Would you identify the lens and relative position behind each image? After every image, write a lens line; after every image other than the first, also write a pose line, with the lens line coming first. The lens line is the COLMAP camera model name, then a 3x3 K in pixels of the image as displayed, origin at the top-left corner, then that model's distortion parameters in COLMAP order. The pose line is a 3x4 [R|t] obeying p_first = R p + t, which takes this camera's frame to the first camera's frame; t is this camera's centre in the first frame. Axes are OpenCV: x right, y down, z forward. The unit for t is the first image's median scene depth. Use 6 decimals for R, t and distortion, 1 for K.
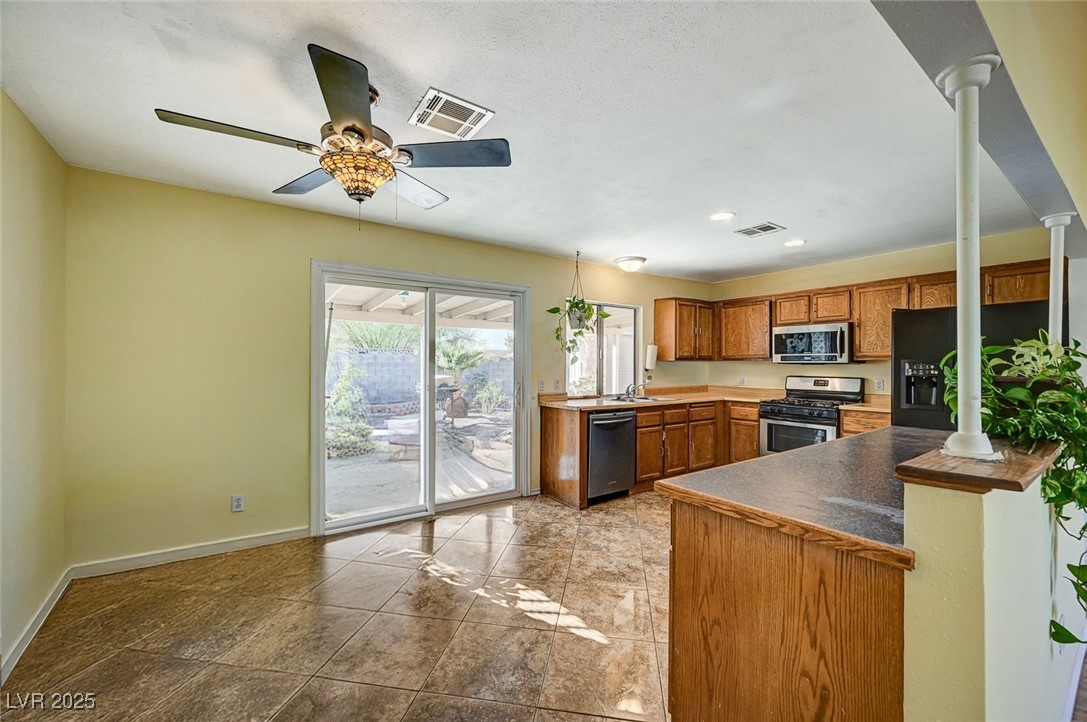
lens RADIAL K [[428.3, 0, 545.9], [0, 428.3, 359.8], [0, 0, 1]] dist [-0.000760, -0.000515]
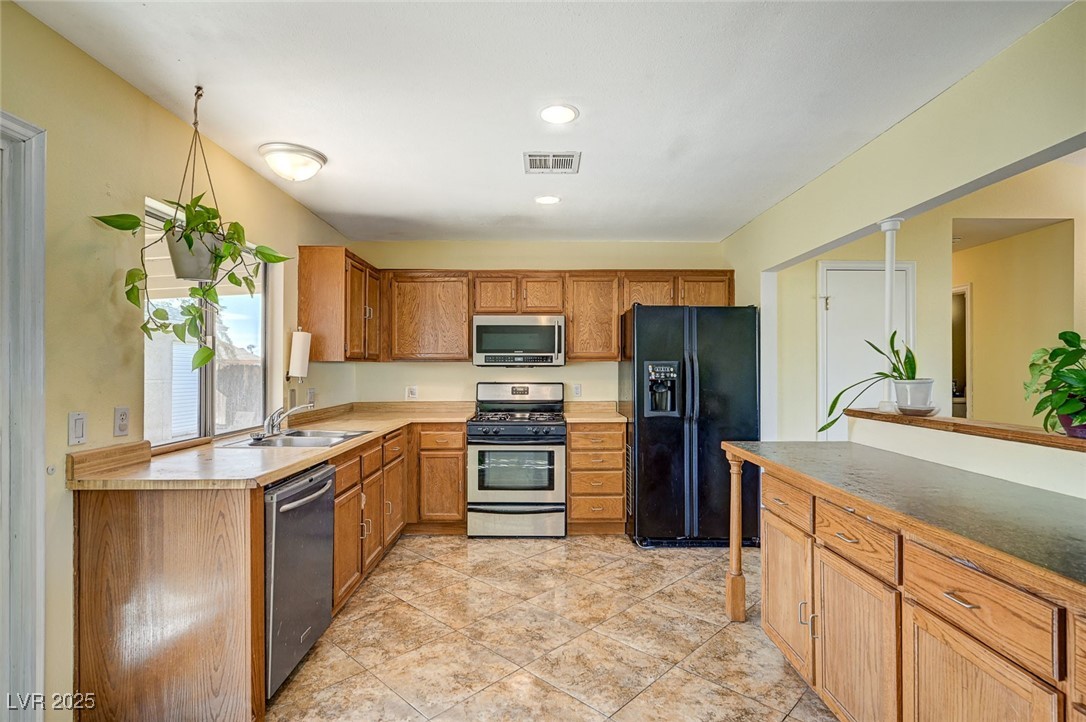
lens RADIAL K [[527.7, 0, 543.6], [0, 527.7, 364.7], [0, 0, 1]] dist [-0.003917, 0.001065]
pose [[0.572322, 0.001540, 0.820028, -0.142582], [-0.005568, 0.999982, 0.002008, 0.004473], [-0.820010, -0.005715, 0.572320, 0.446944]]
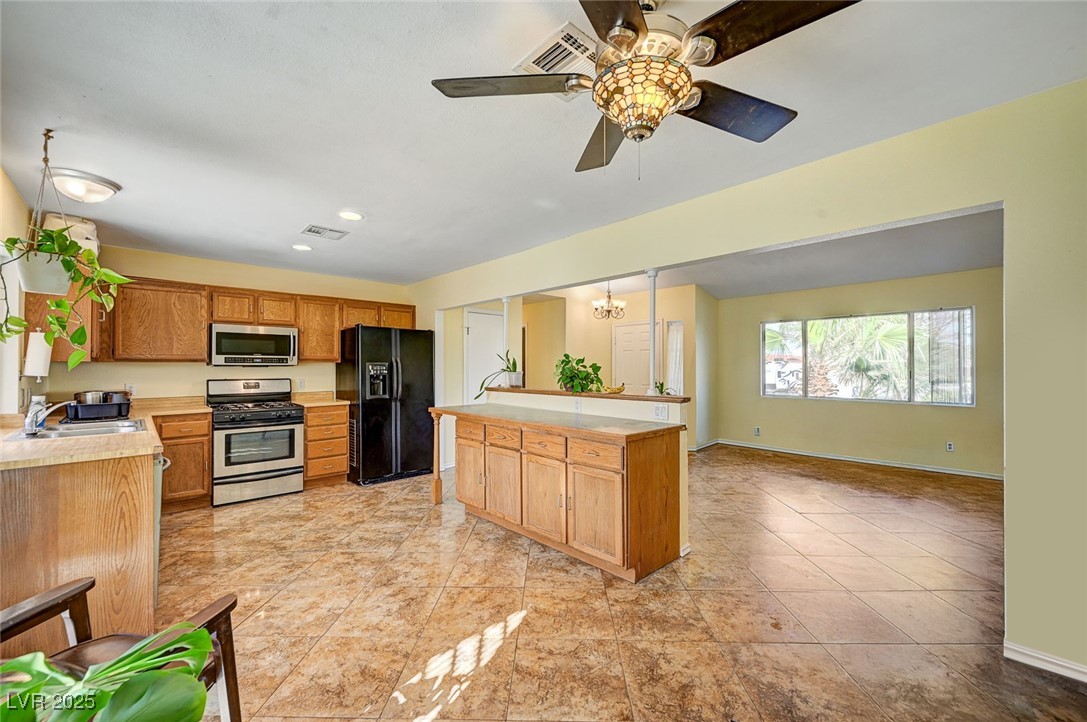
lens RADIAL K [[428.3, 0, 542.4], [0, 428.3, 364.6], [0, 0, 1]] dist [-0.000760, -0.000515]
pose [[-0.131943, 0.002083, 0.991255, -0.458626], [-0.007854, 0.999964, -0.003147, 0.004152], [-0.991226, -0.008201, -0.131921, 0.513843]]
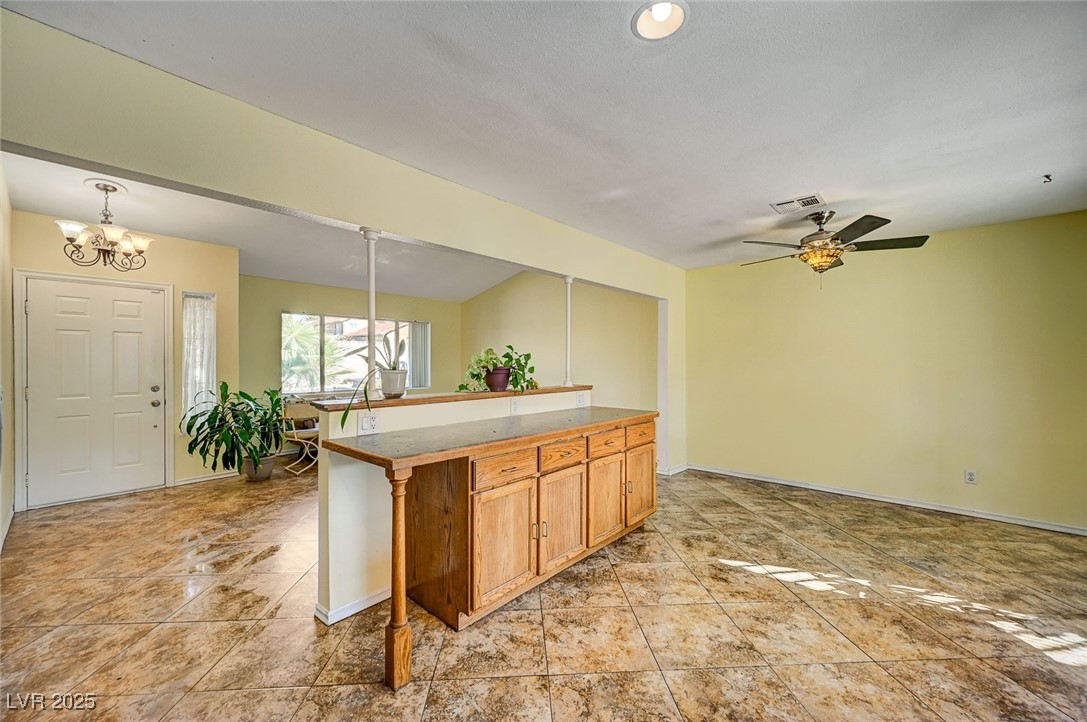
lens RADIAL K [[428.3, 0, 544.2], [0, 428.3, 359.0], [0, 0, 1]] dist [-0.000760, -0.000515]
pose [[-0.977206, -0.003544, -0.212264, 0.456736], [-0.000609, 0.999903, -0.013891, 0.012037], [0.212293, -0.013445, -0.977114, 1.040051]]
